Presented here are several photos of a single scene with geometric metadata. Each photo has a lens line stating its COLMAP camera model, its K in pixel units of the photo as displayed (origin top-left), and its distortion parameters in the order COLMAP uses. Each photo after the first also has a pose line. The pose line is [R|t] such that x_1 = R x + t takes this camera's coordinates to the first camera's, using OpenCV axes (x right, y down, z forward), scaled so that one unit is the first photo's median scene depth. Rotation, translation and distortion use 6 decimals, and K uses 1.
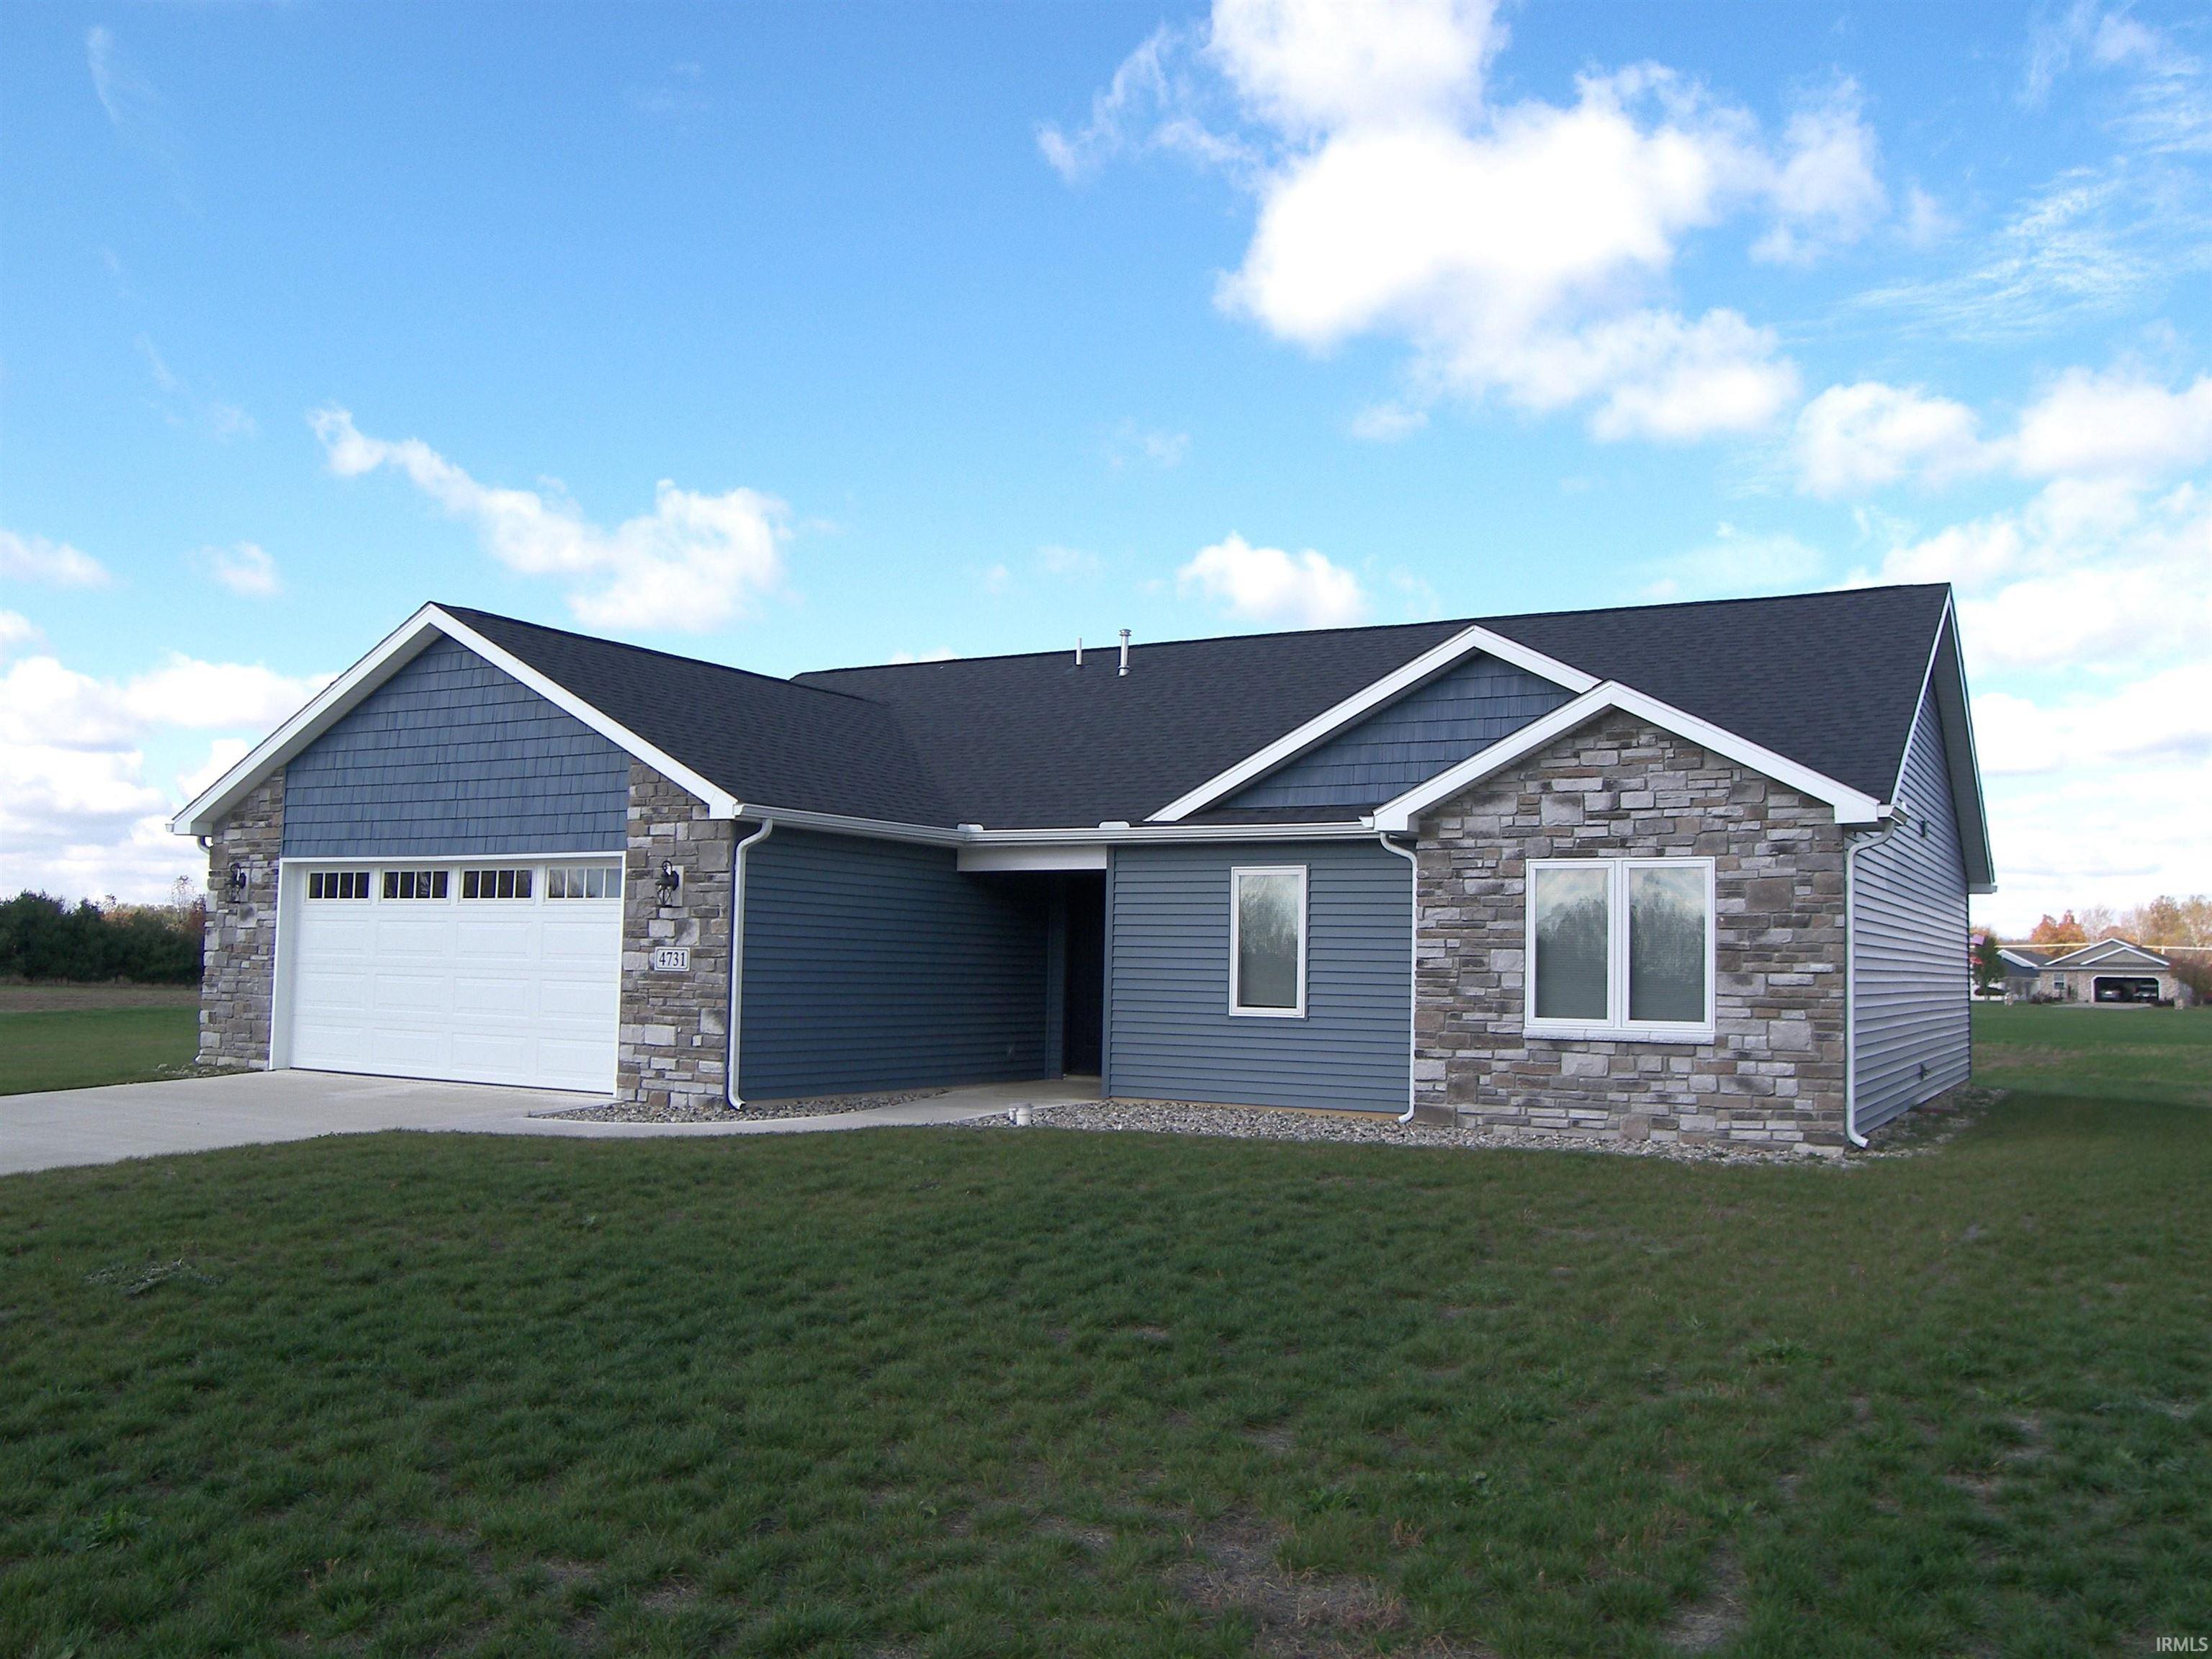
lens RADIAL K [[1810.2, 0, 1105.4], [0, 1810.2, 821.4], [0, 0, 1]] dist [-0.080624, -0.001031]
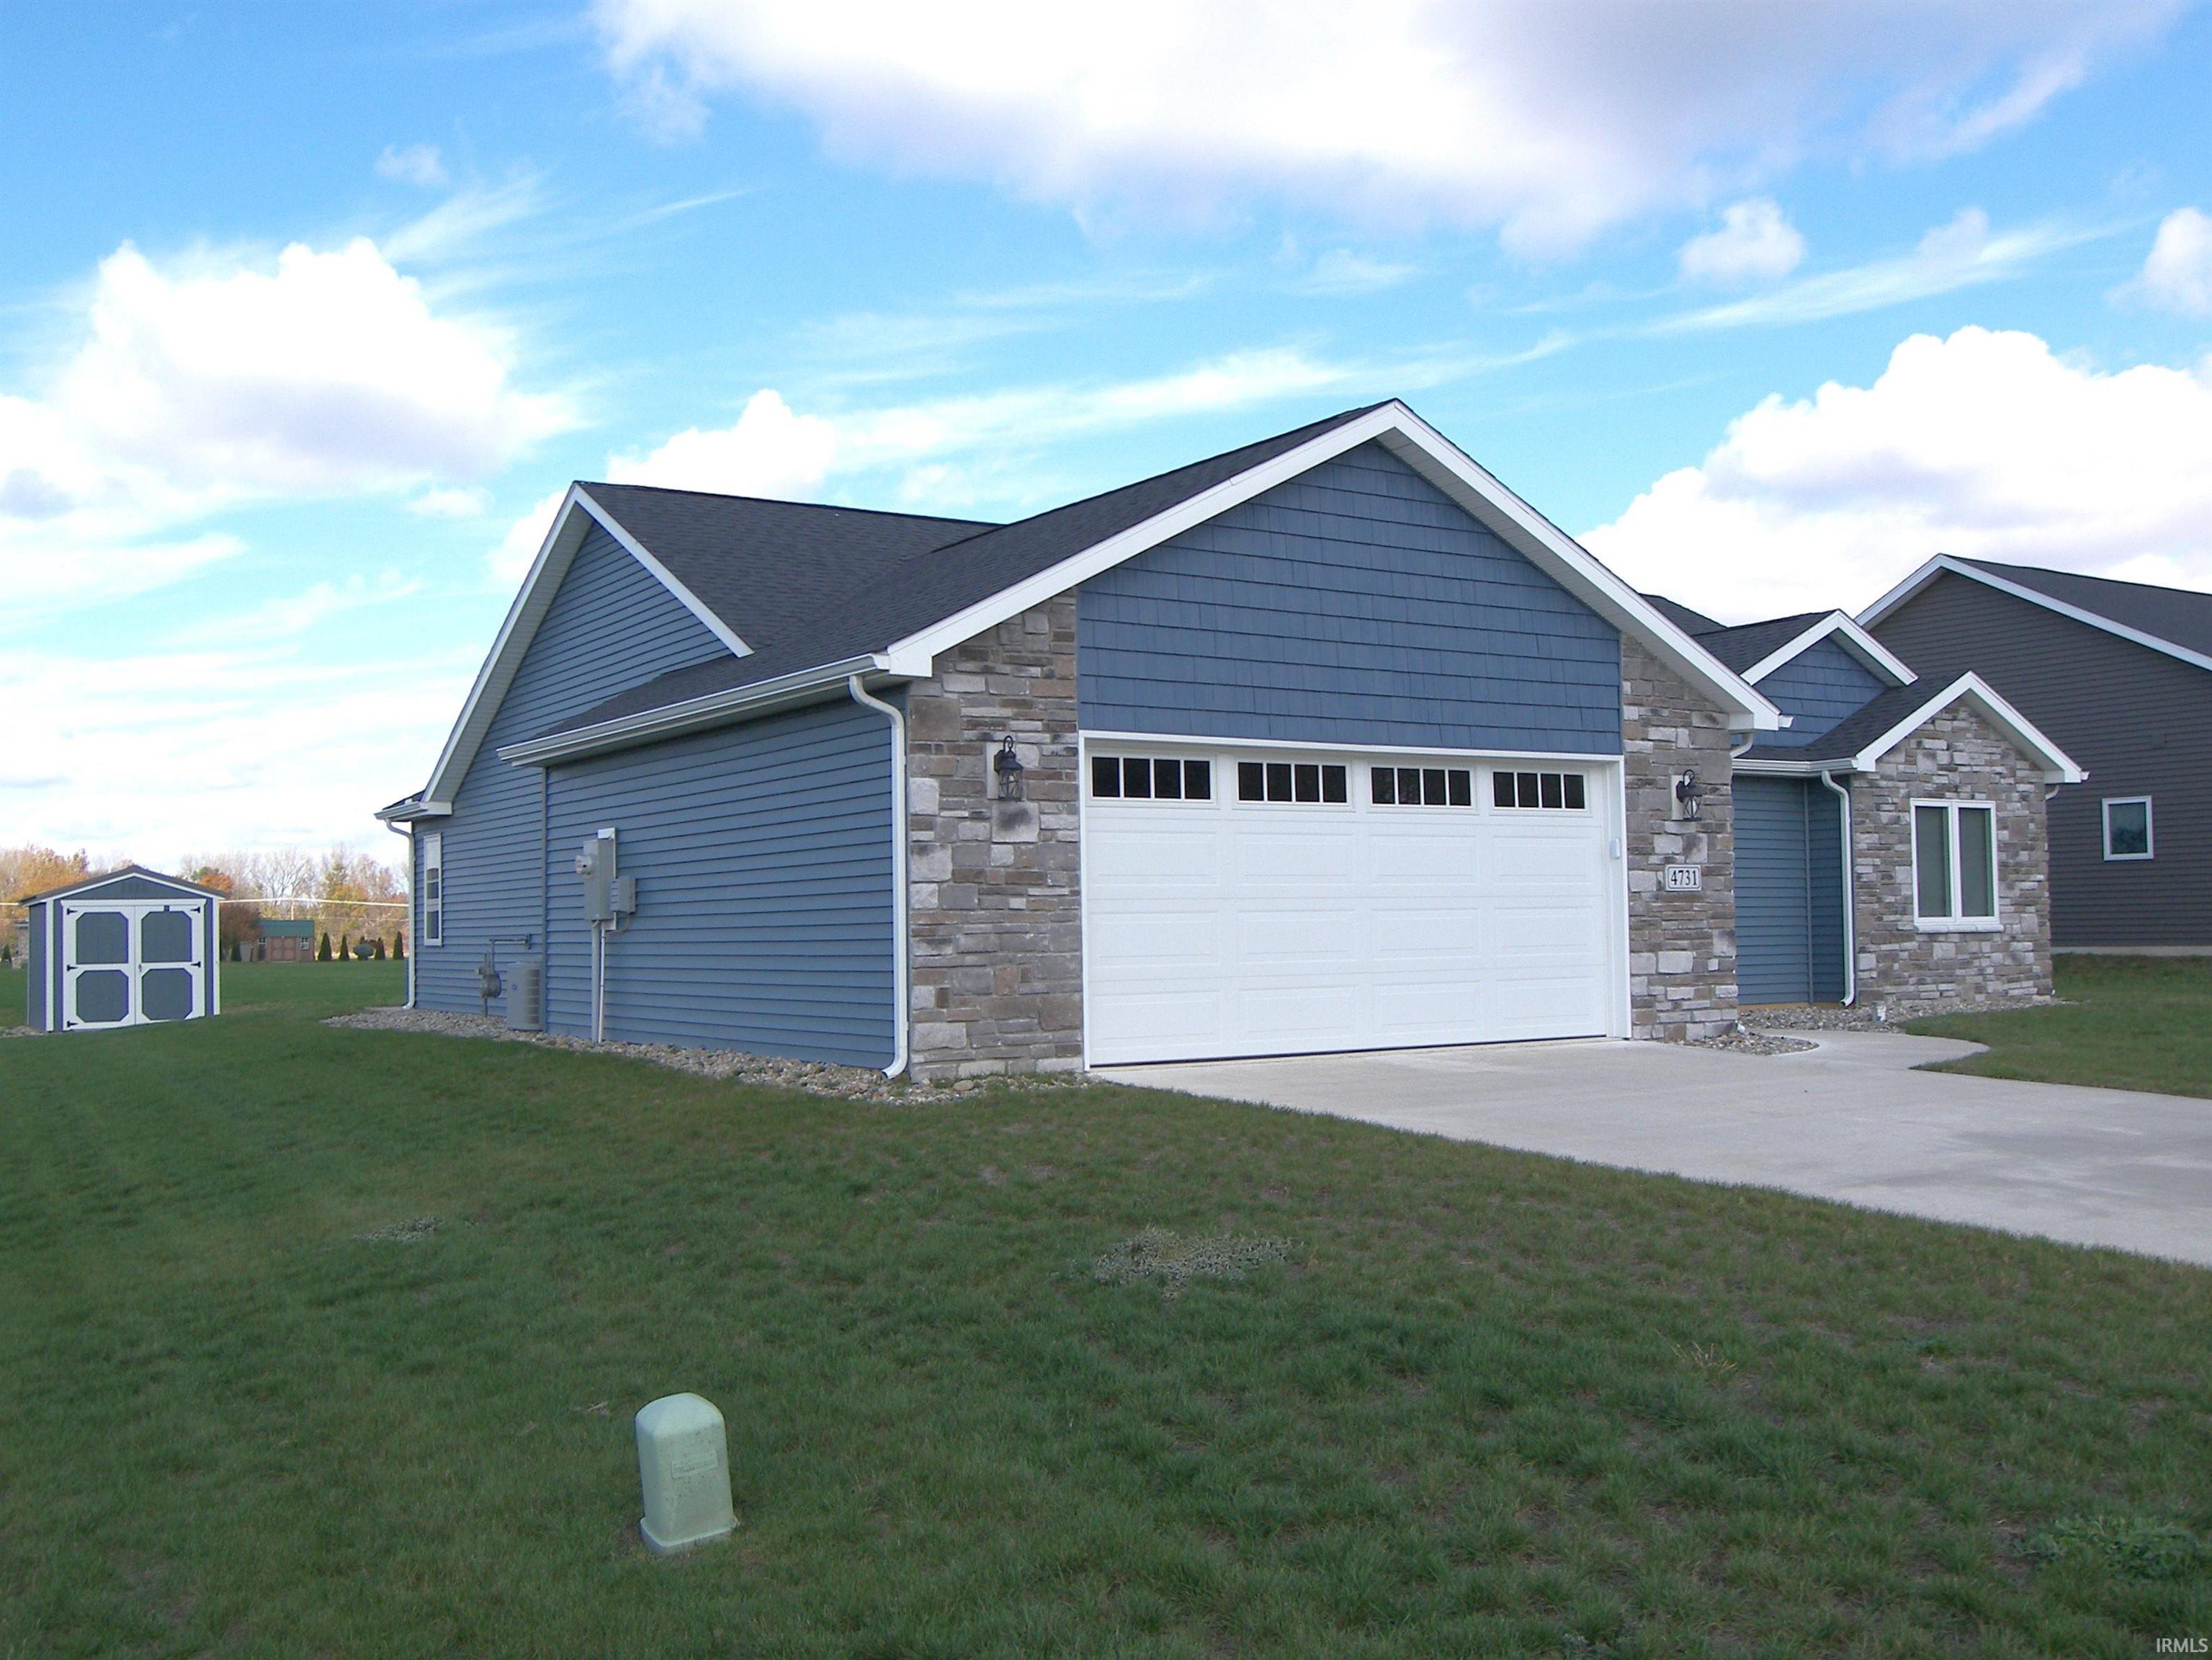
lens RADIAL K [[2109.1, 0, 1108.5], [0, 2109.1, 829.1], [0, 0, 1]] dist [-0.015577, 0.000000]
pose [[0.450697, 0.017314, 0.892509, -1.333654], [-0.047678, 0.998852, 0.004699, 0.061190], [-0.891403, -0.044671, 0.451005, 0.785897]]
